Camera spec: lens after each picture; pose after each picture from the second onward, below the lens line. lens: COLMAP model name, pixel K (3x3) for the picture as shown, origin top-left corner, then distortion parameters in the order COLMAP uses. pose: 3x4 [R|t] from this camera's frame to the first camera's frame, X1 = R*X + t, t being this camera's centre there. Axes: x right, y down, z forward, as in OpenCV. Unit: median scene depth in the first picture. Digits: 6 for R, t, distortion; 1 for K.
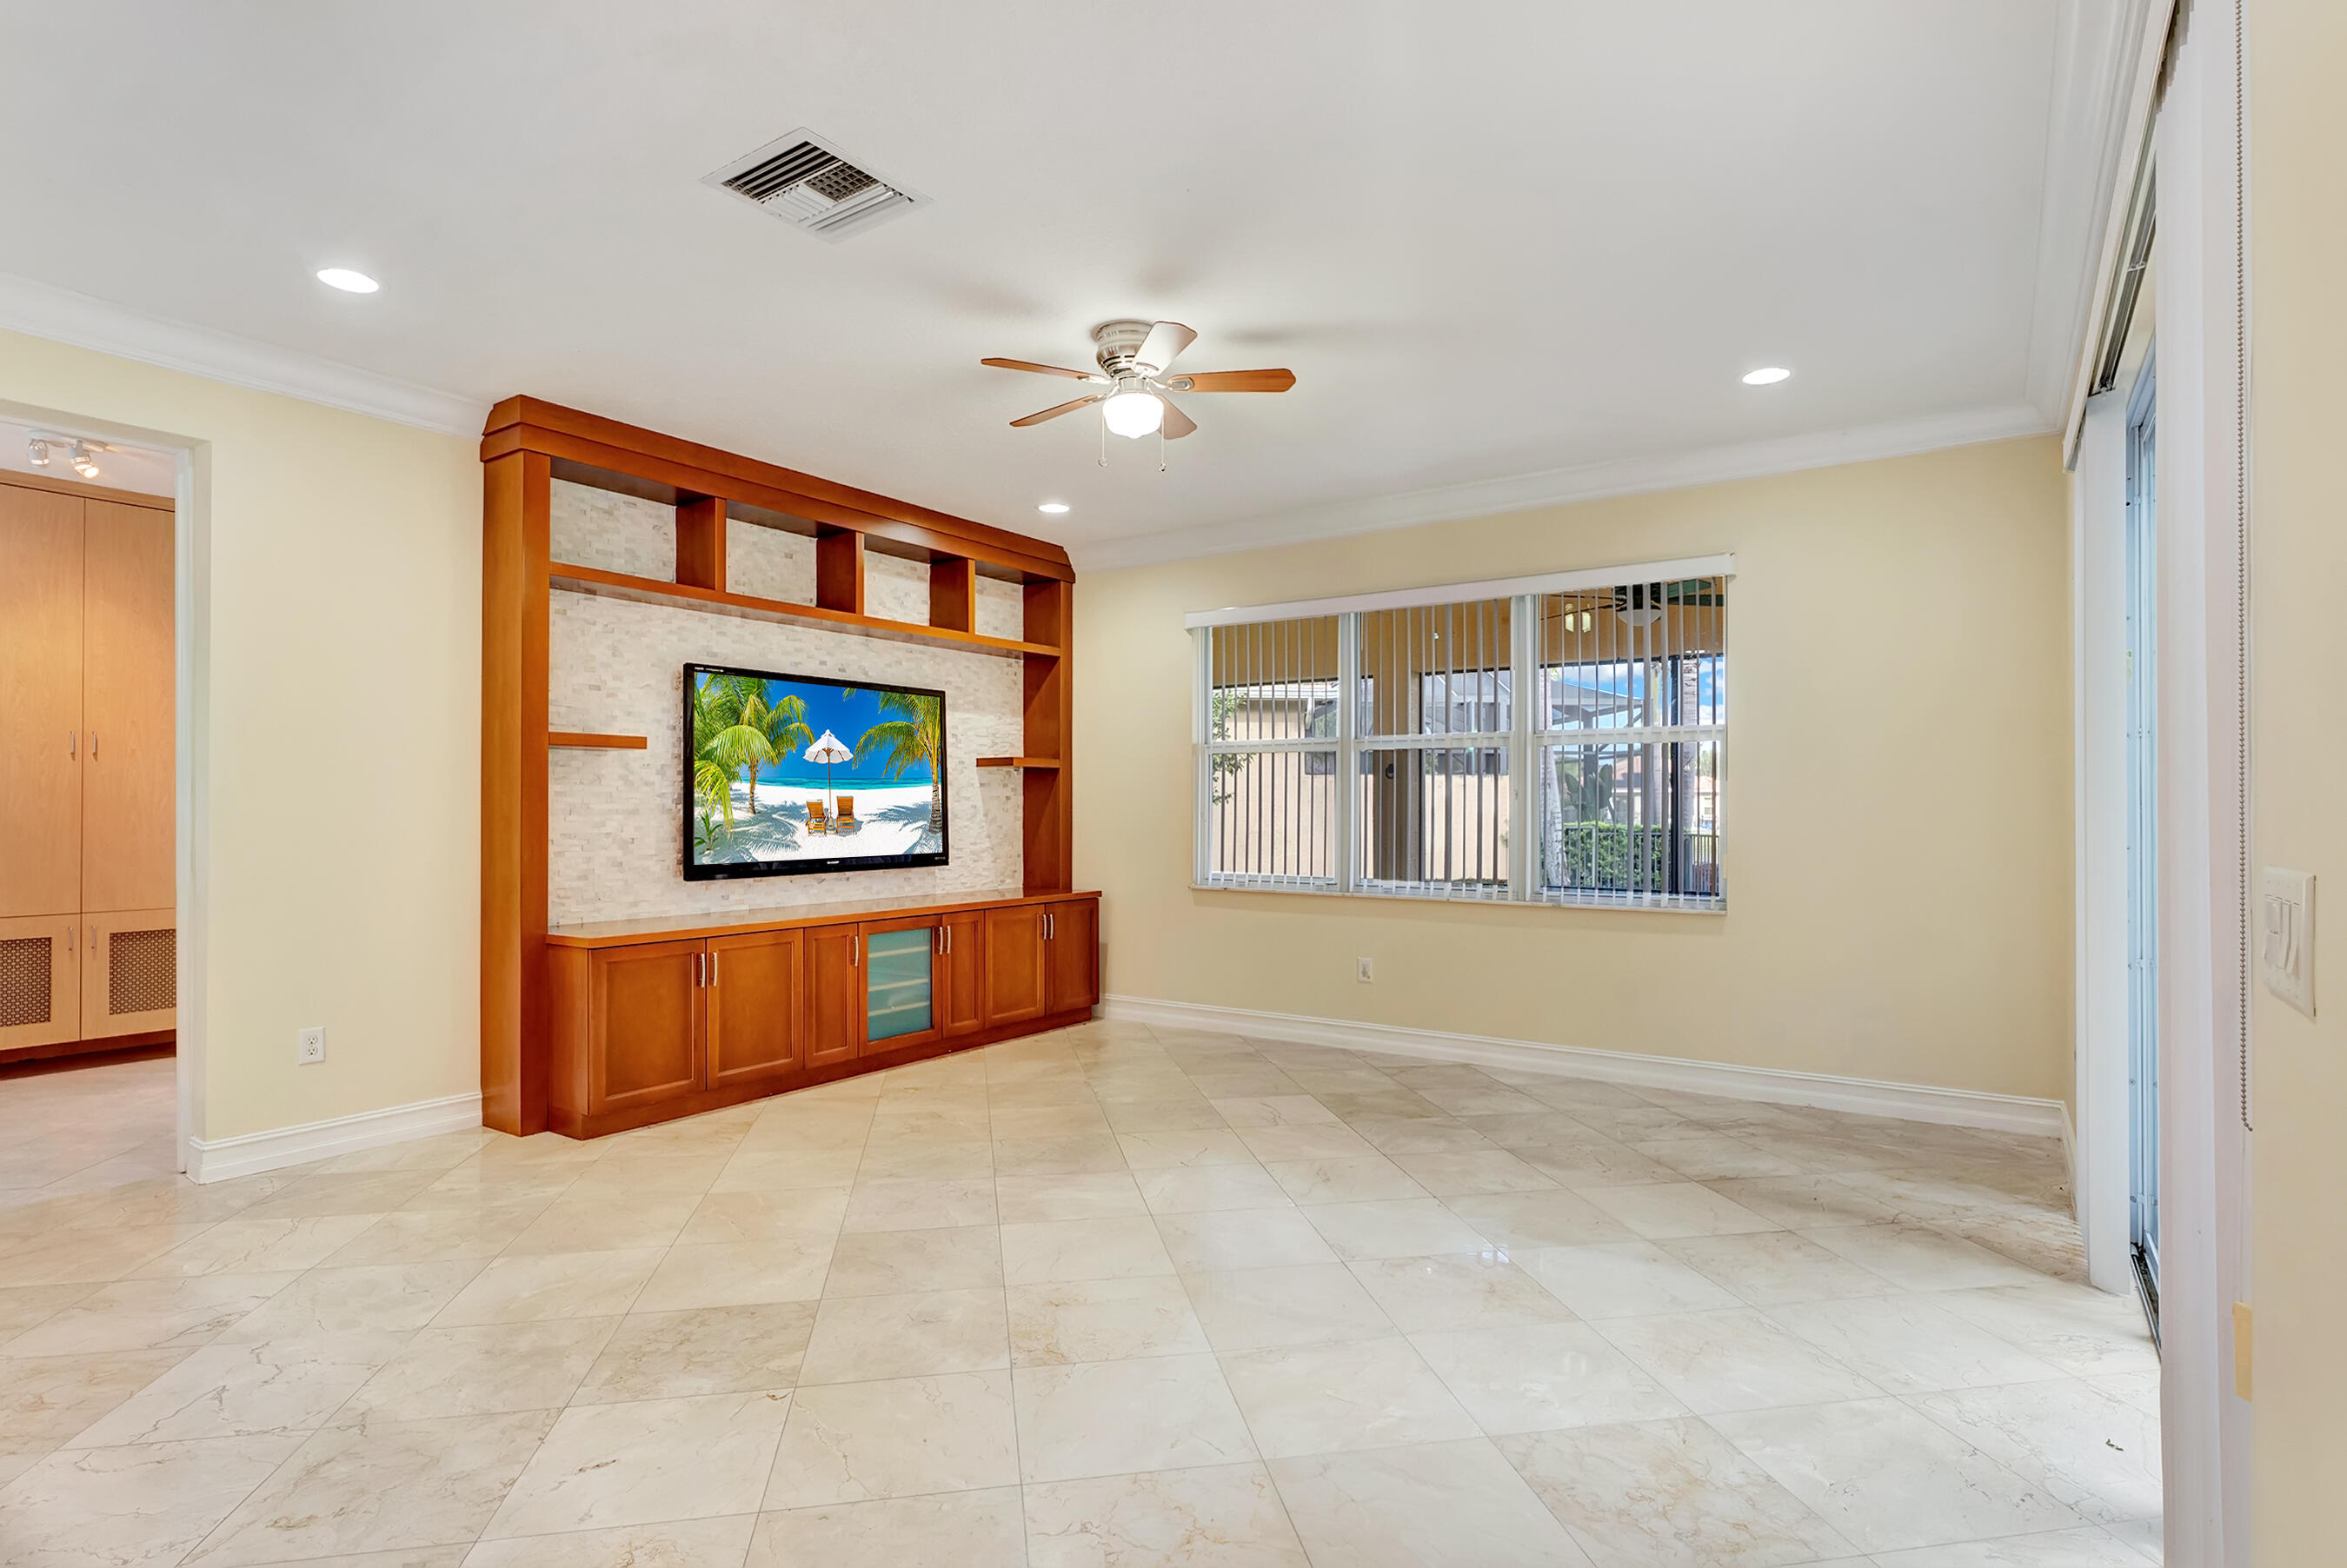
lens RADIAL K [[1165.6, 0, 1162.5], [0, 1165.6, 794.7], [0, 0, 1]] dist [-0.001235, -0.000286]
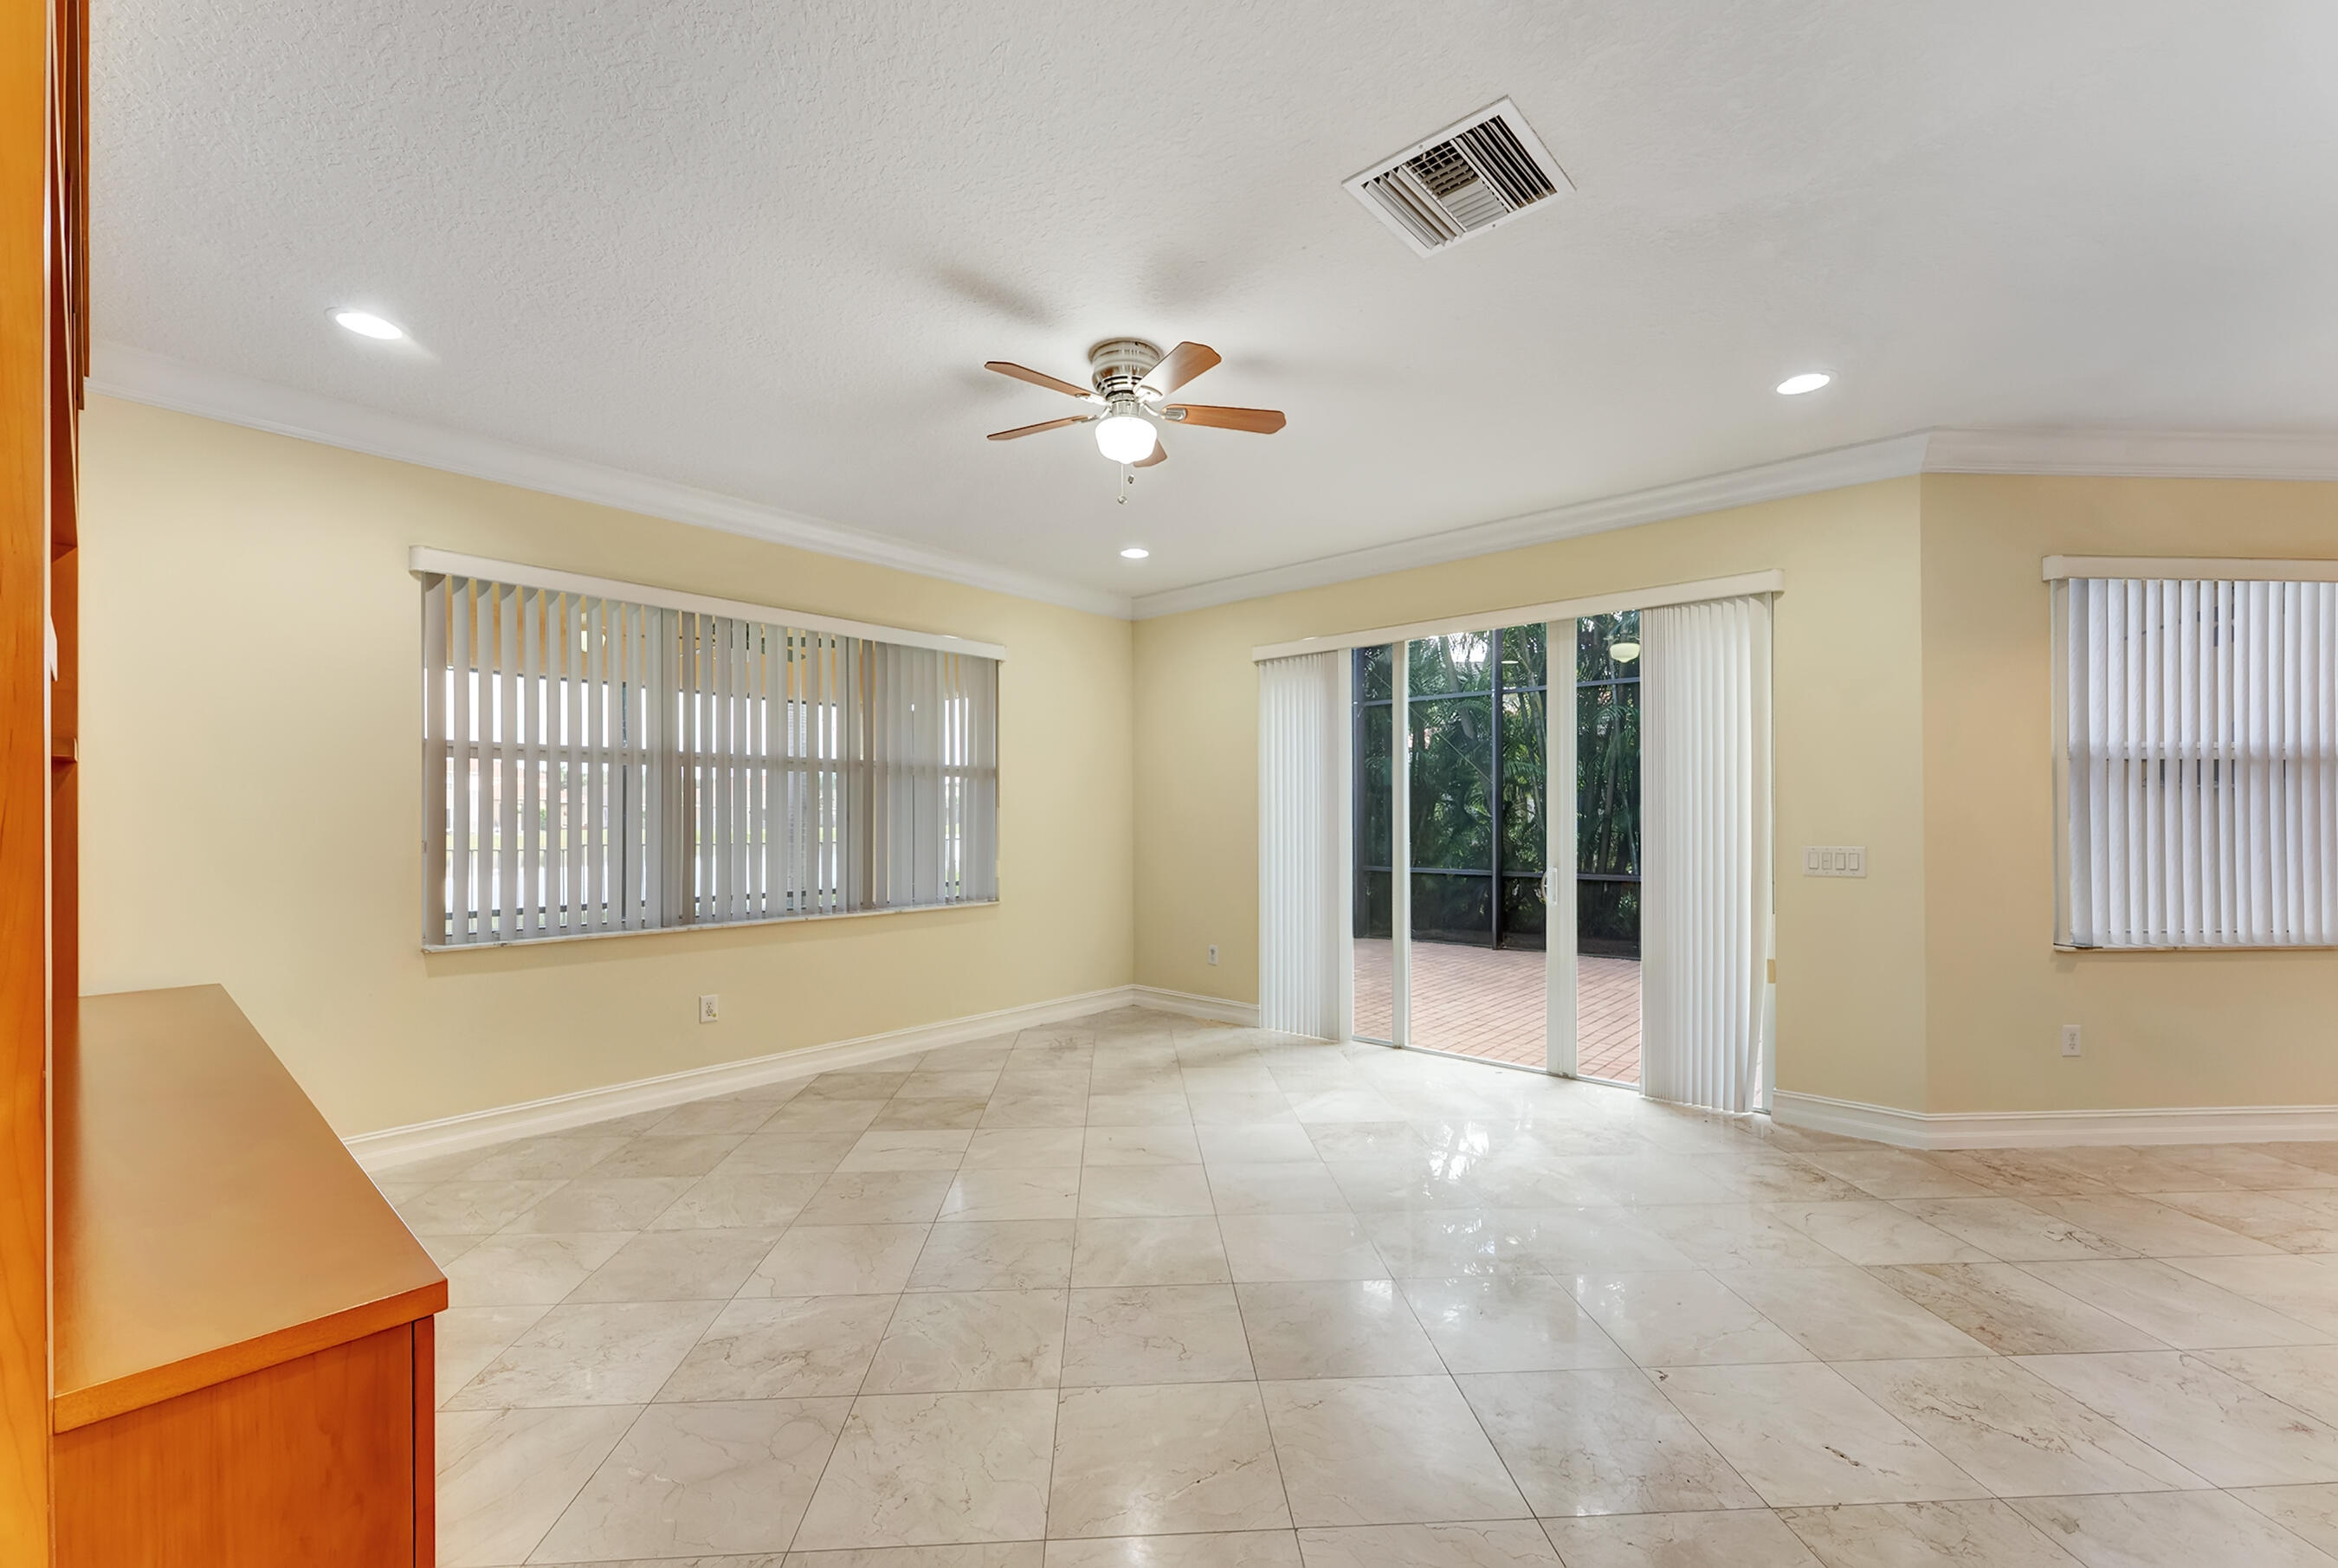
lens RADIAL K [[952.3, 0, 1183.9], [0, 952.3, 827.7], [0, 0, 1]] dist [-0.014637, 0.000056]
pose [[0.122716, -0.014779, 0.992332, -0.726725], [-0.006454, 0.999856, 0.015689, -0.005935], [-0.992421, -0.008329, 0.122603, 0.774949]]
